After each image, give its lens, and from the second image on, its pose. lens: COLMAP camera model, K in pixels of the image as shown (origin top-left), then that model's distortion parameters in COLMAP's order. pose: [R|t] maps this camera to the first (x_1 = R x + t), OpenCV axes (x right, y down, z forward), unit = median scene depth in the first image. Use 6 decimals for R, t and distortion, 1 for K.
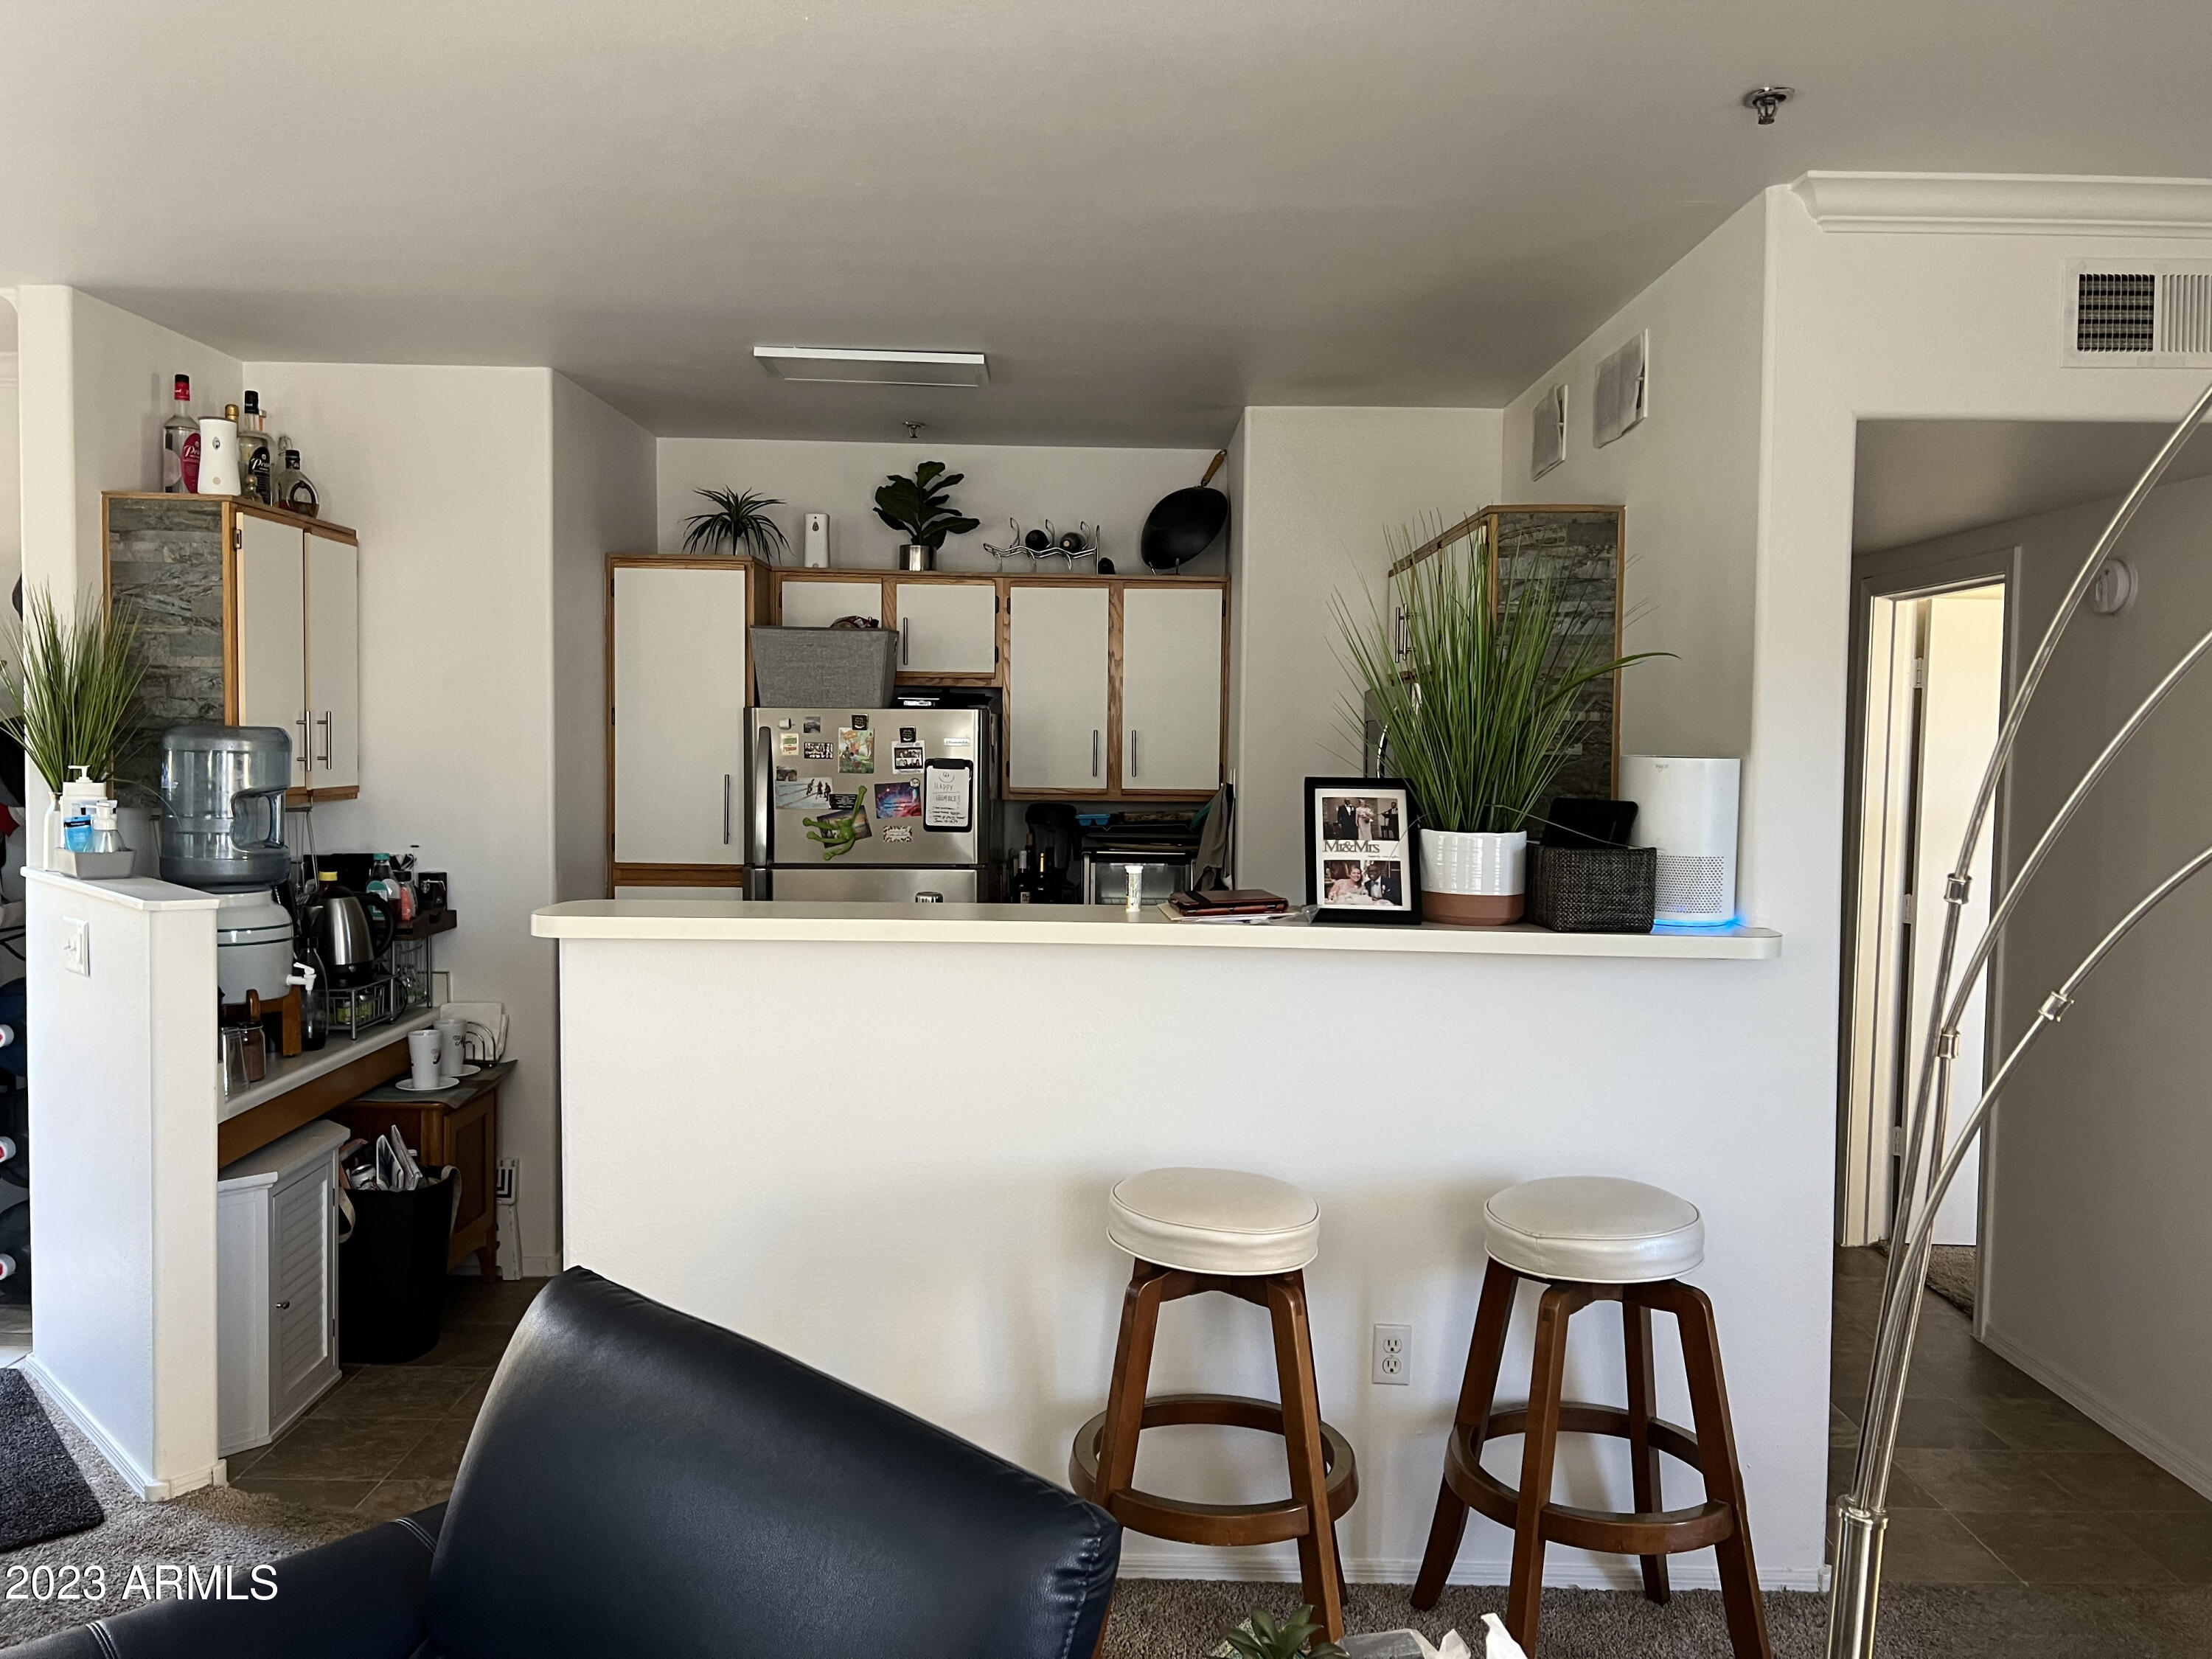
lens RADIAL K [[1664.6, 0, 1114.0], [0, 1664.6, 842.1], [0, 0, 1]] dist [0.054786, -0.054206]
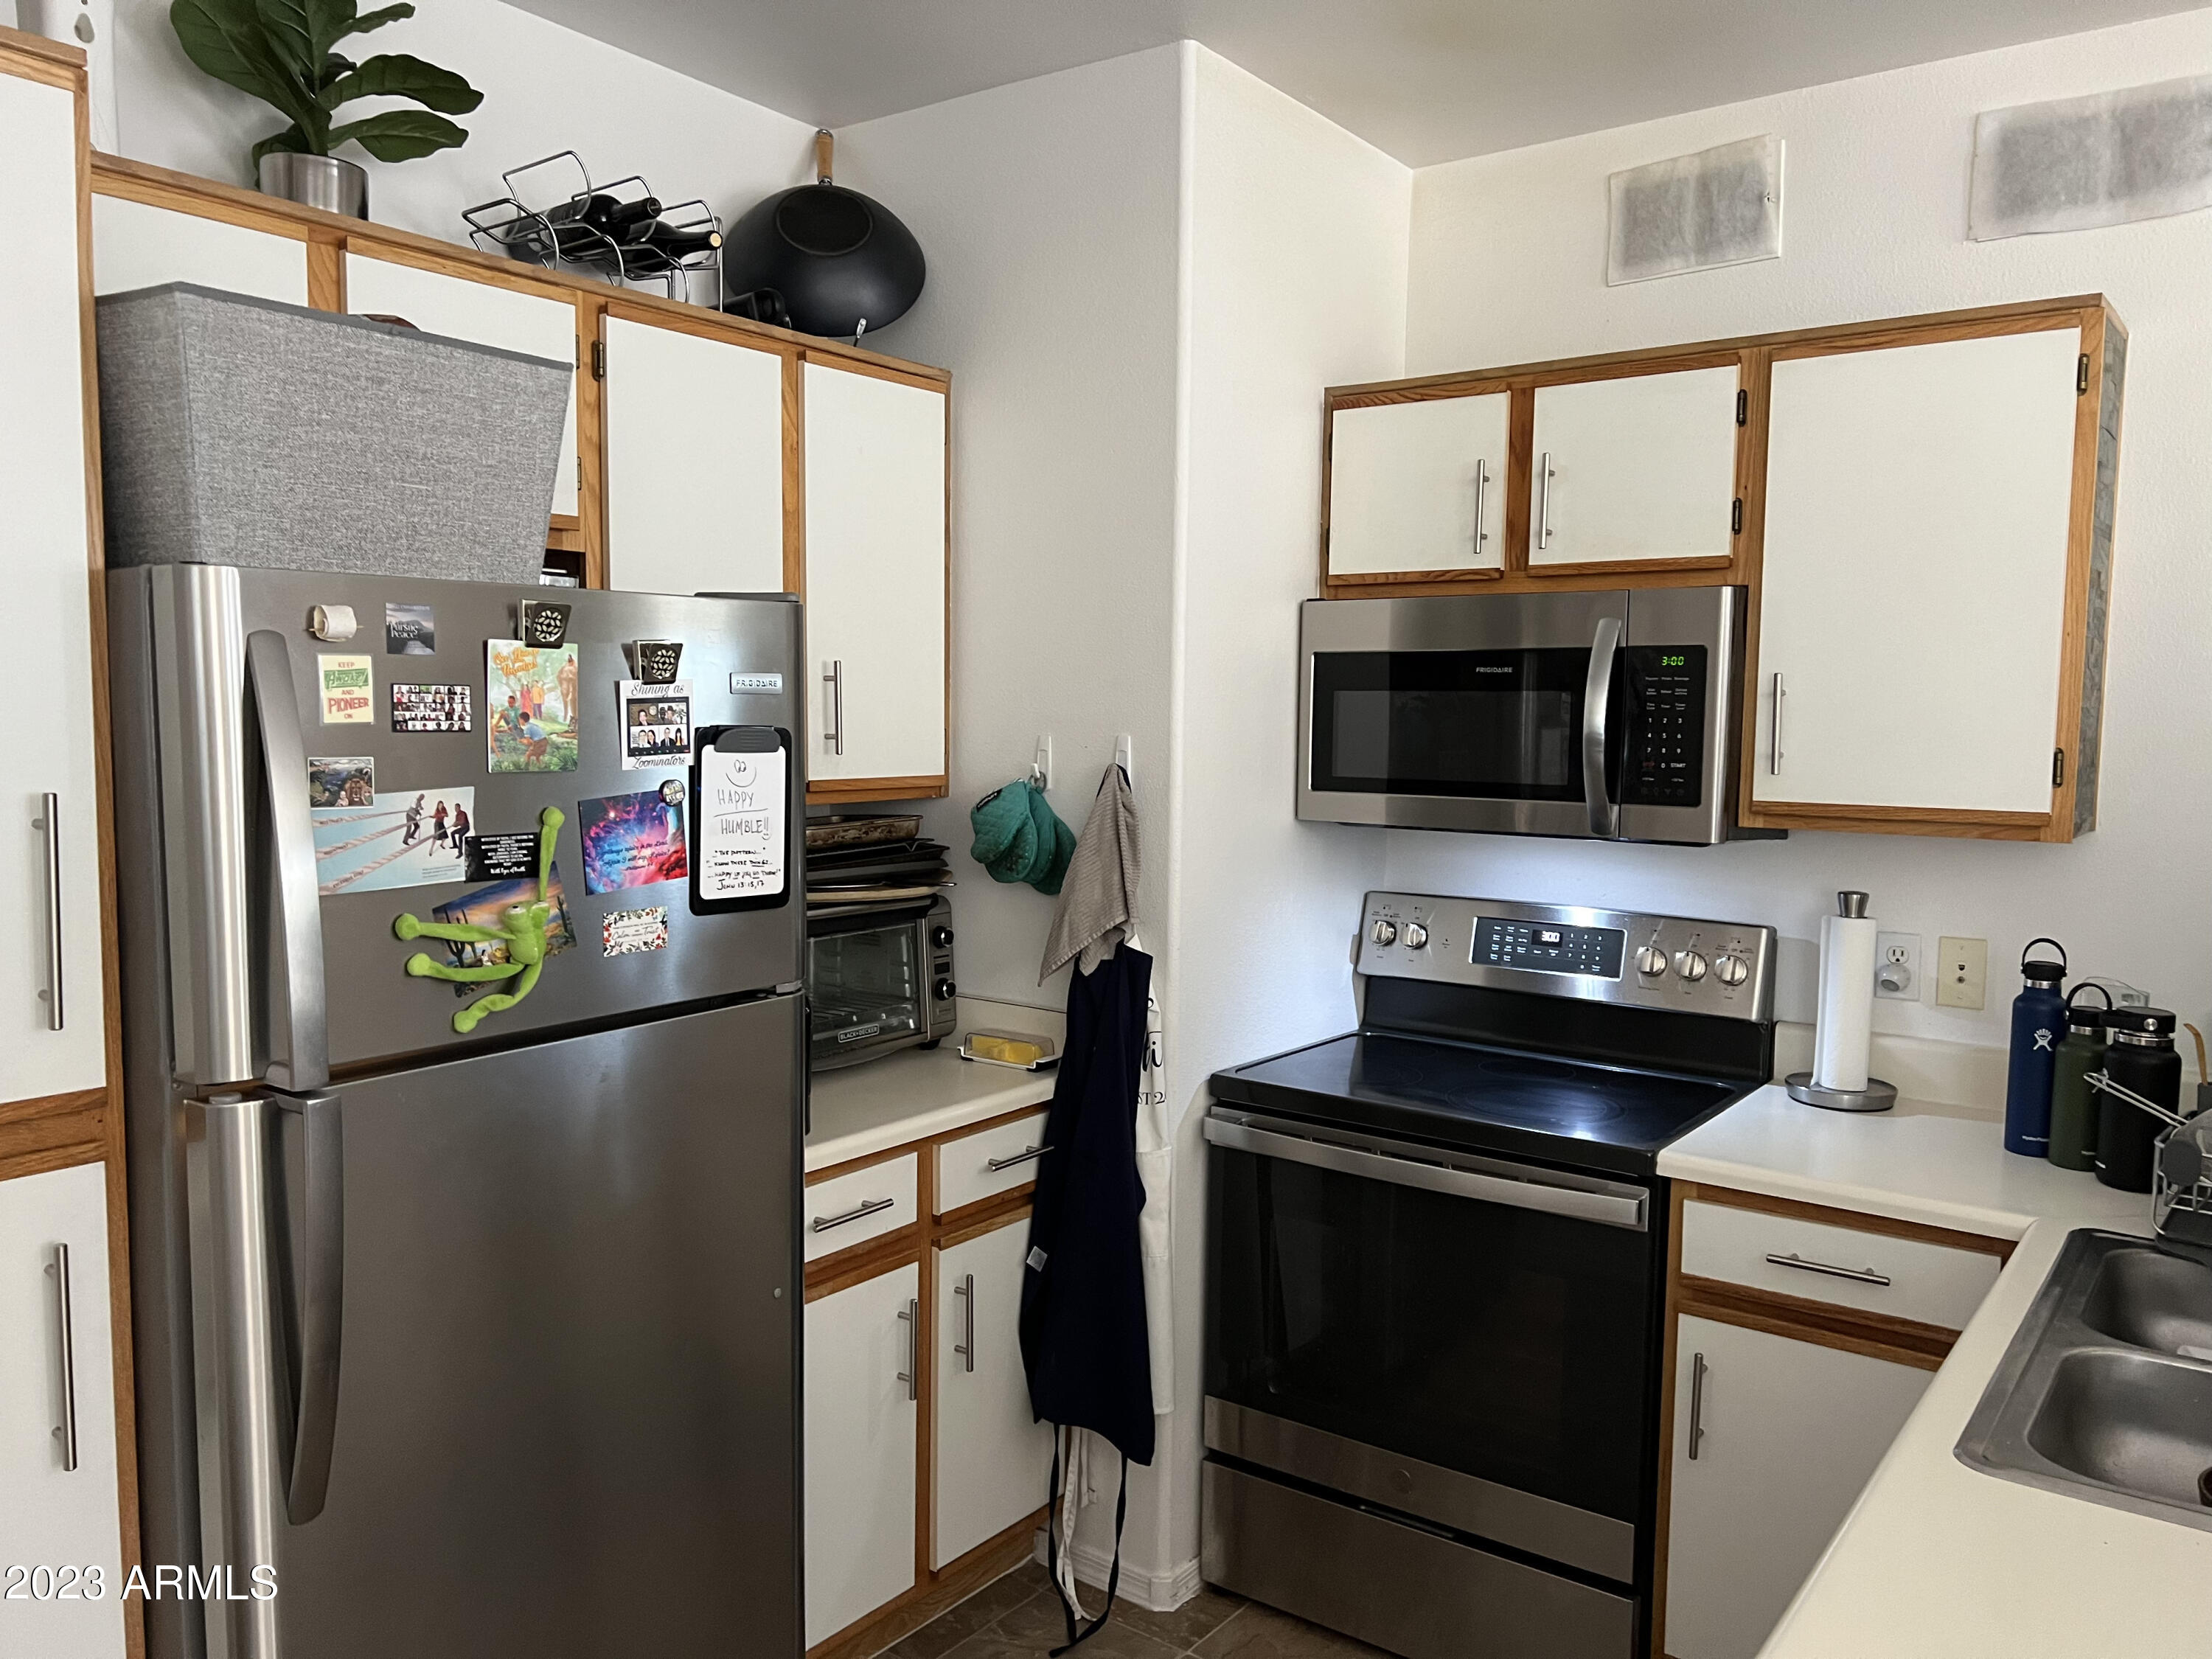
lens RADIAL K [[1664.6, 0, 1114.0], [0, 1664.6, 842.1], [0, 0, 1]] dist [0.054786, -0.054206]
pose [[0.605448, -0.076697, 0.792181, -0.361164], [0.040421, 0.997025, 0.065636, -0.044897], [-0.794858, -0.007718, 0.606747, 0.688888]]
